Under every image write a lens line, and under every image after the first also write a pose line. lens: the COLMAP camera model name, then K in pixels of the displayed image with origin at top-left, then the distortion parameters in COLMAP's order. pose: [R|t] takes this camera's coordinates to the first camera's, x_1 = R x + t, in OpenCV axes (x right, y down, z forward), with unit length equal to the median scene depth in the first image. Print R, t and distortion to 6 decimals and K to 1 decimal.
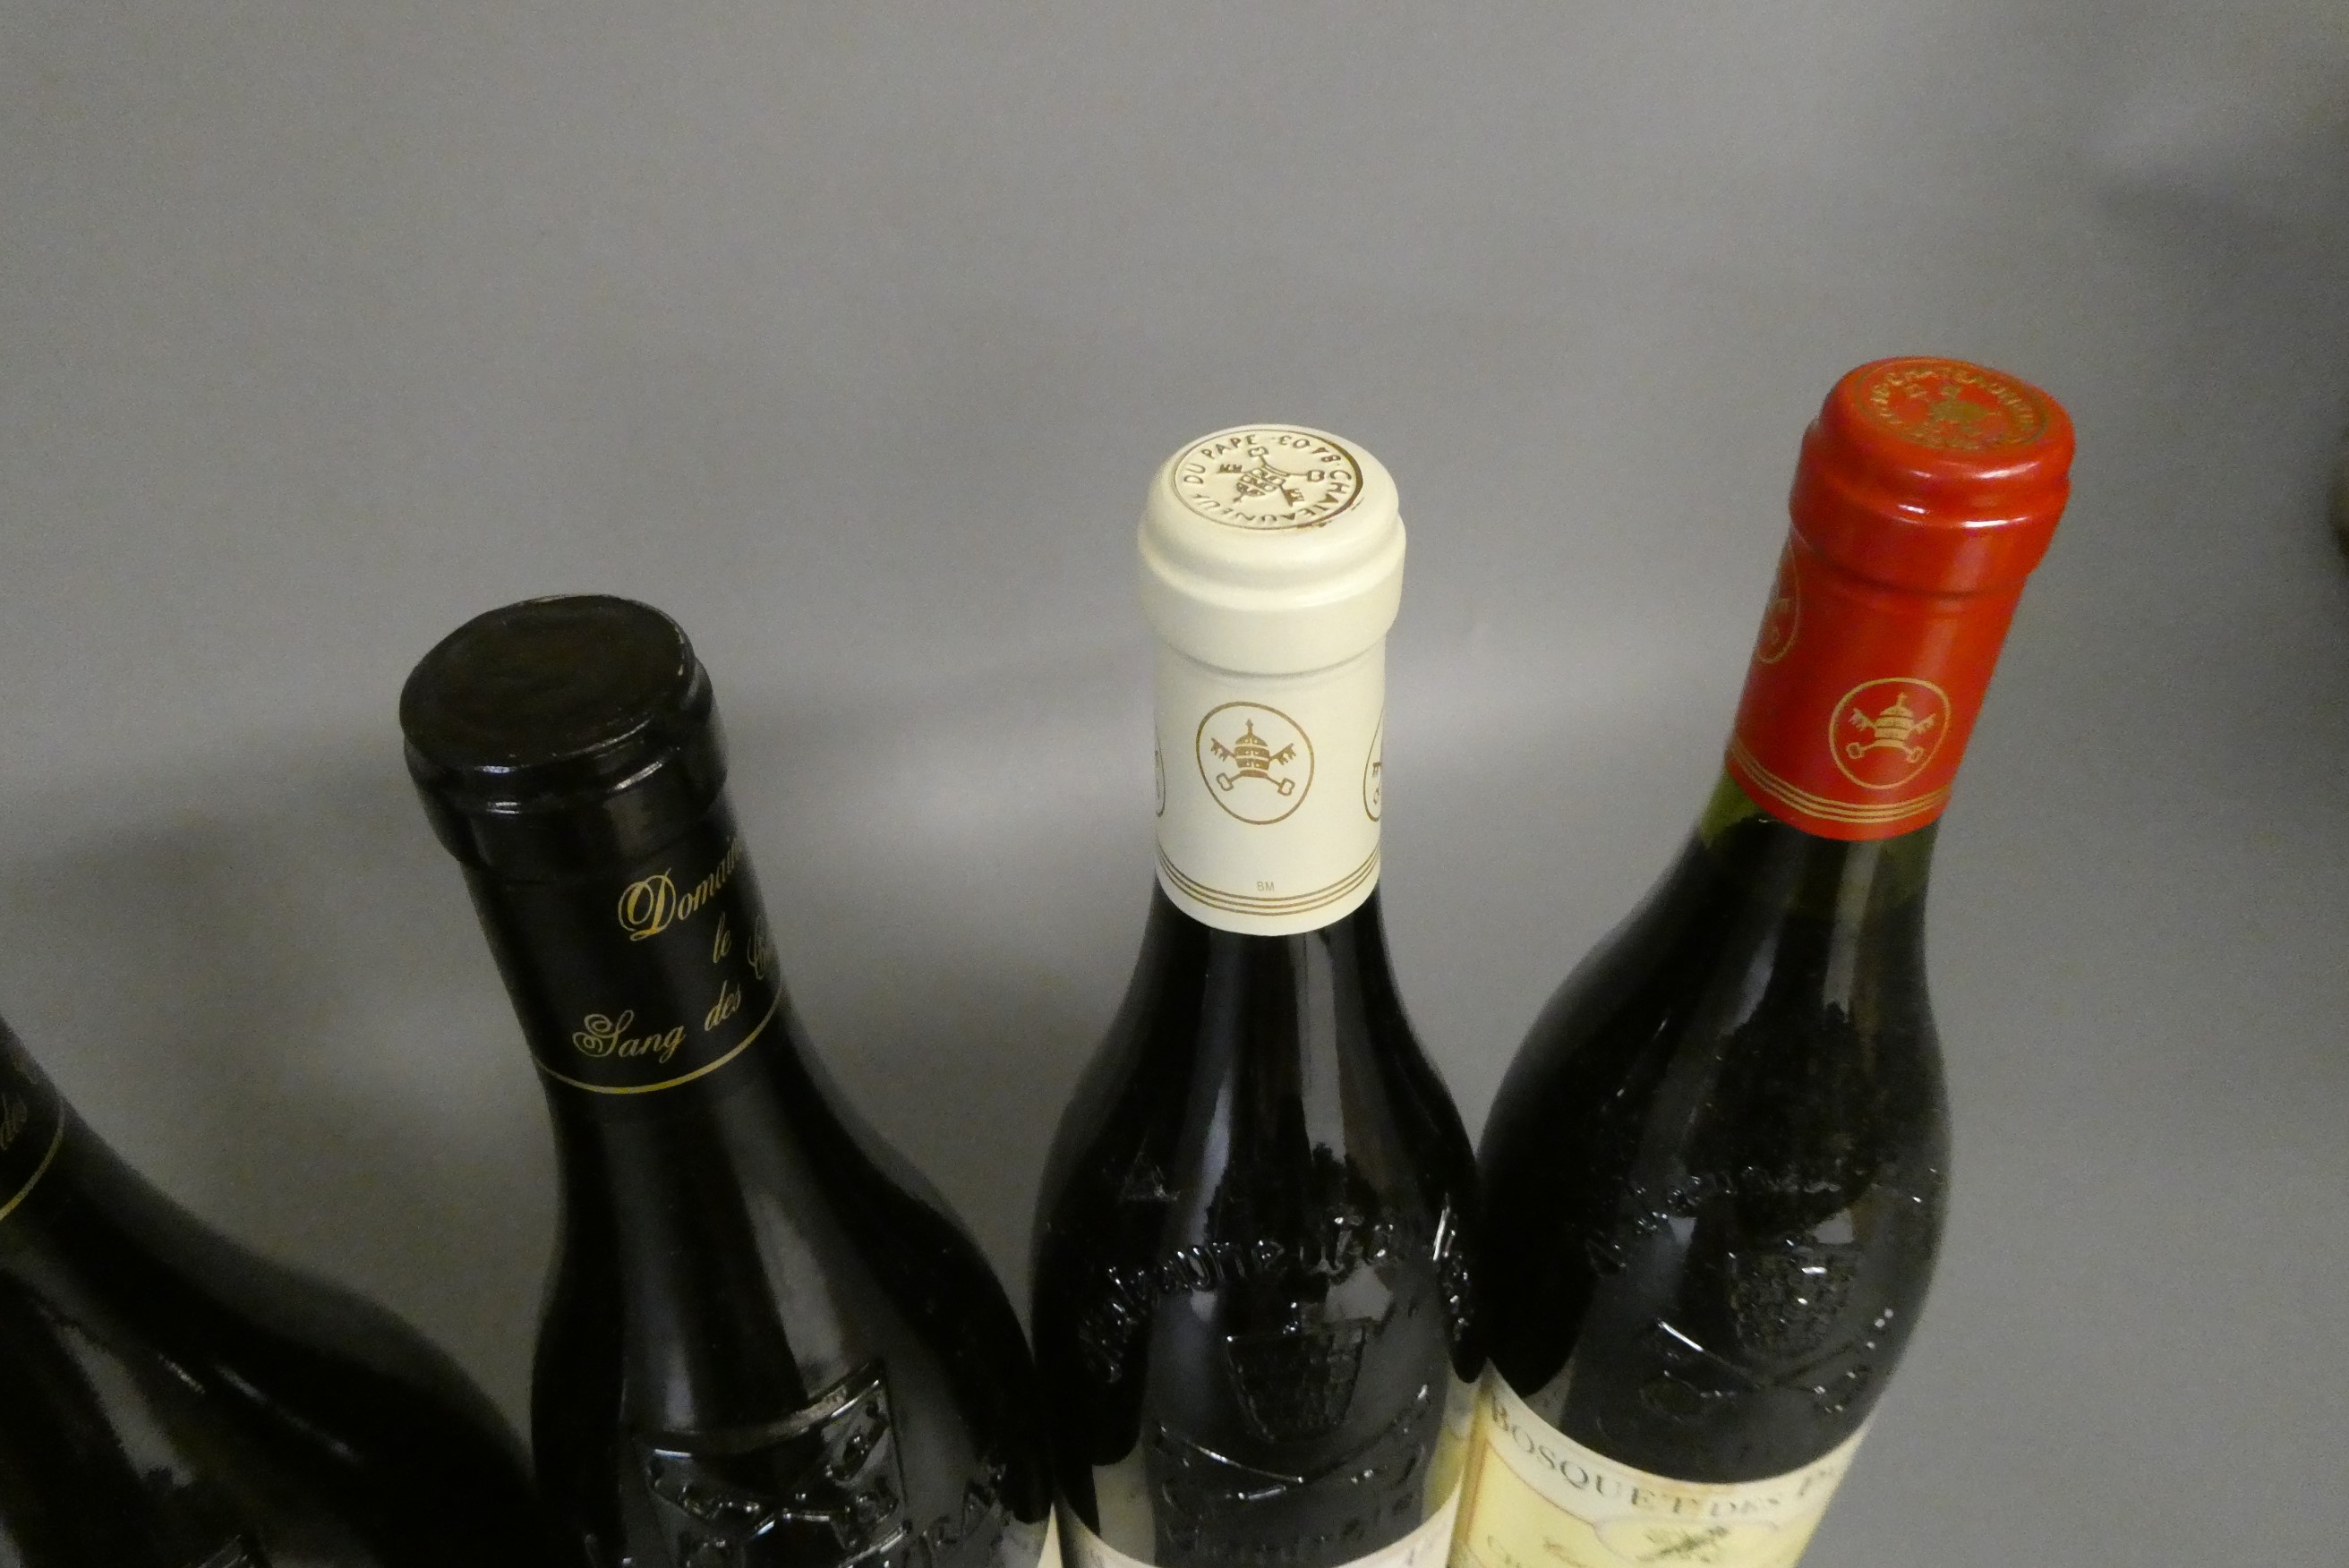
lens RADIAL K [[1676.2, 0, 1177.6], [0, 1676.2, 782.1], [0, 0, 1]] dist [-0.002358, -0.001615]
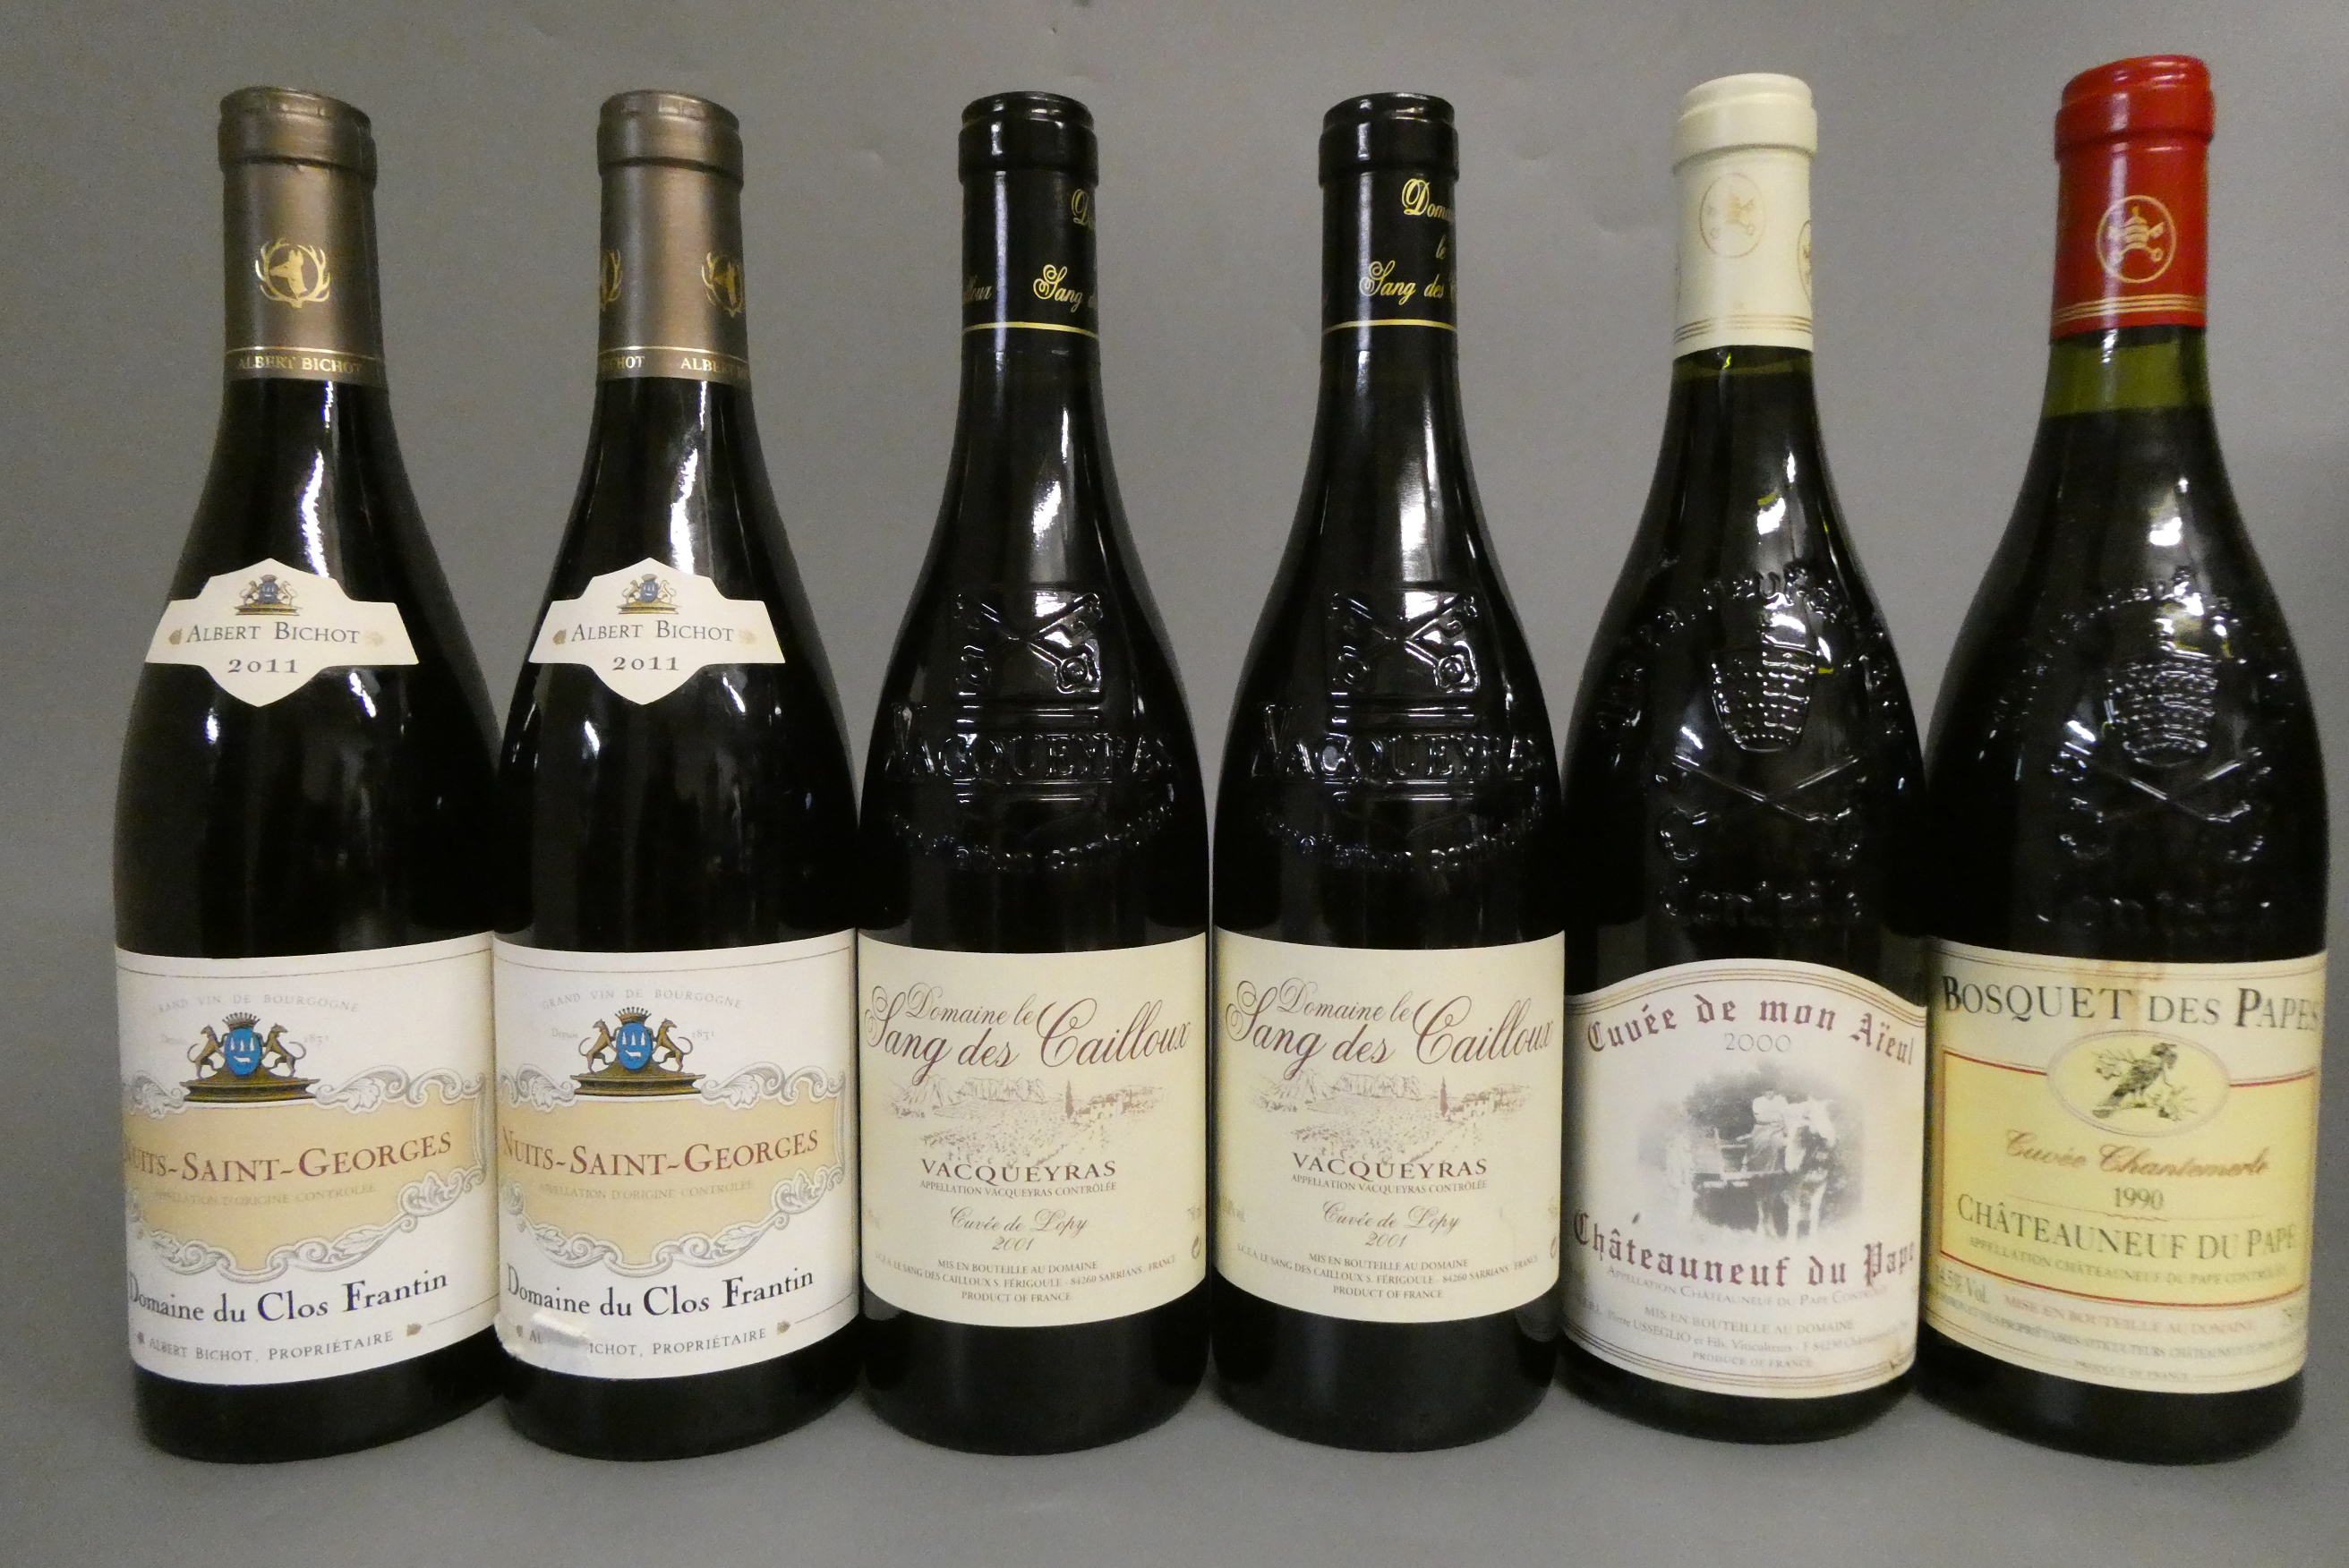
lens RADIAL K [[1676.2, 0, 1186.3], [0, 1676.2, 781.2], [0, 0, 1]] dist [-0.002358, -0.001615]
pose [[0.950656, 0.031568, -0.308636, 0.062786], [-0.209479, 0.799118, -0.563498, 1.641089], [0.228847, 0.600345, 0.766299, -0.178922]]
